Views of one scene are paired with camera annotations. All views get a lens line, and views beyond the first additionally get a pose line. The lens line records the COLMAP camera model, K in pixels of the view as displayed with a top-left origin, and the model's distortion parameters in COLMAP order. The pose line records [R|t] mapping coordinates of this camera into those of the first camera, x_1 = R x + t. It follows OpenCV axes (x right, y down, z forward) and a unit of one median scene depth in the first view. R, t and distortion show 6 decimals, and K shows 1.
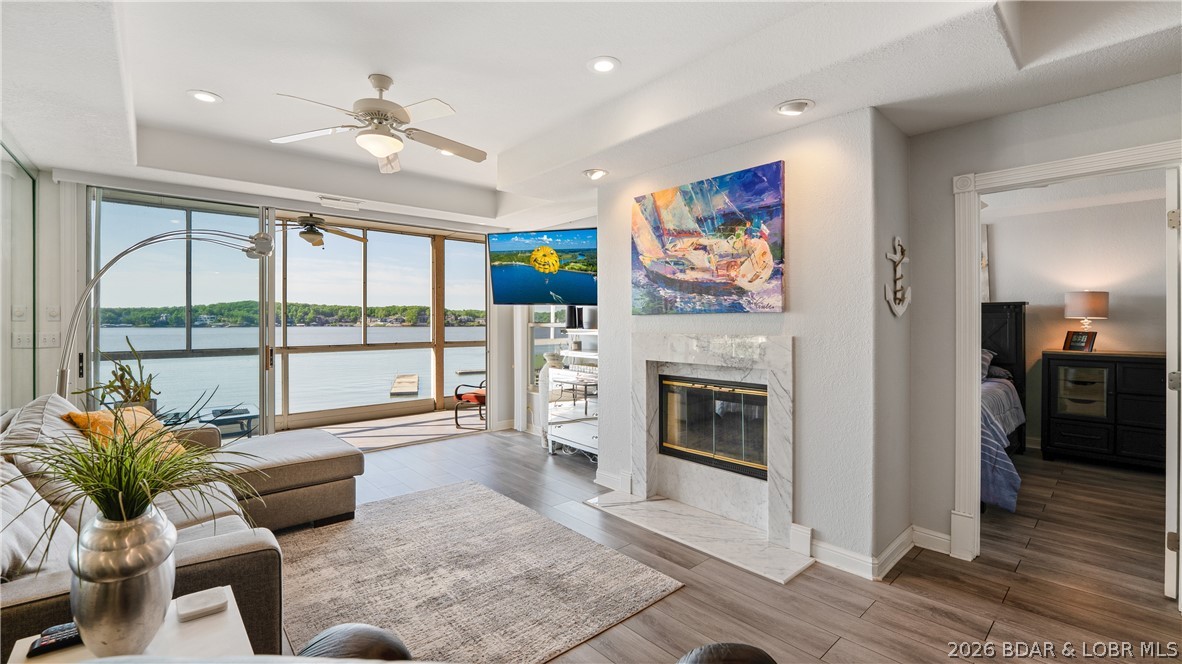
lens RADIAL K [[494.8, 0, 588.8], [0, 494.8, 322.7], [0, 0, 1]] dist [-0.004243, -0.000669]
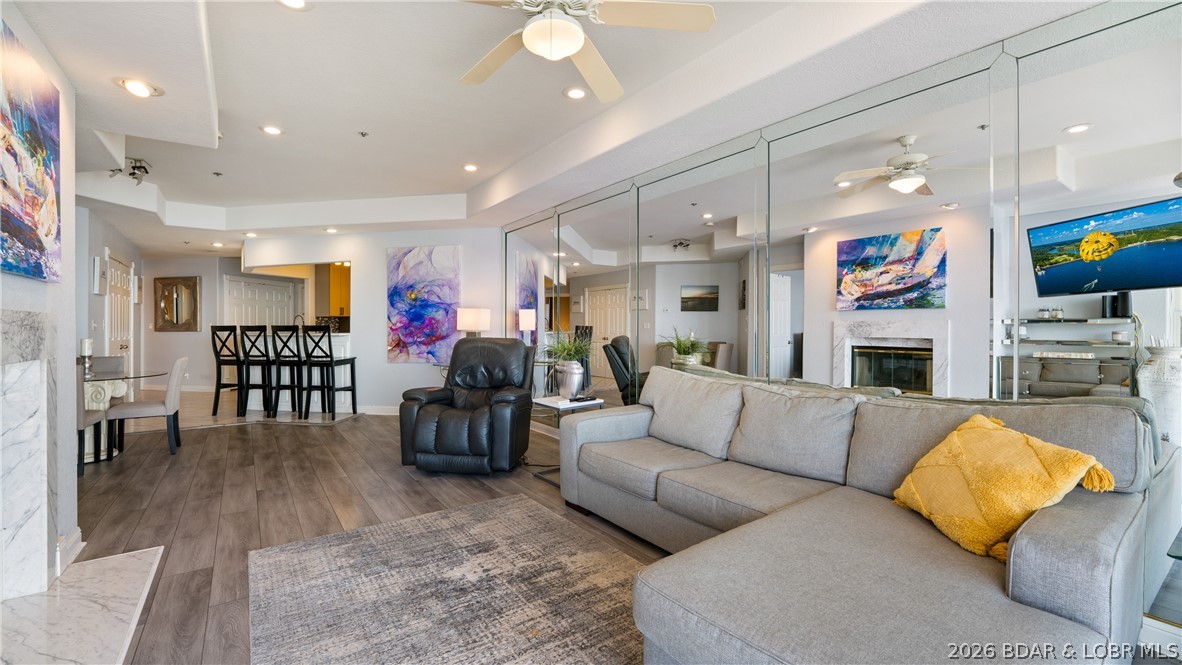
lens RADIAL K [[494.8, 0, 591.7], [0, 494.8, 337.4], [0, 0, 1]] dist [-0.004243, -0.000669]
pose [[-0.993517, -0.002008, 0.113667, -0.501945], [0.000848, 0.999685, 0.025070, 0.041652], [-0.113681, 0.025004, -0.993203, 1.519576]]
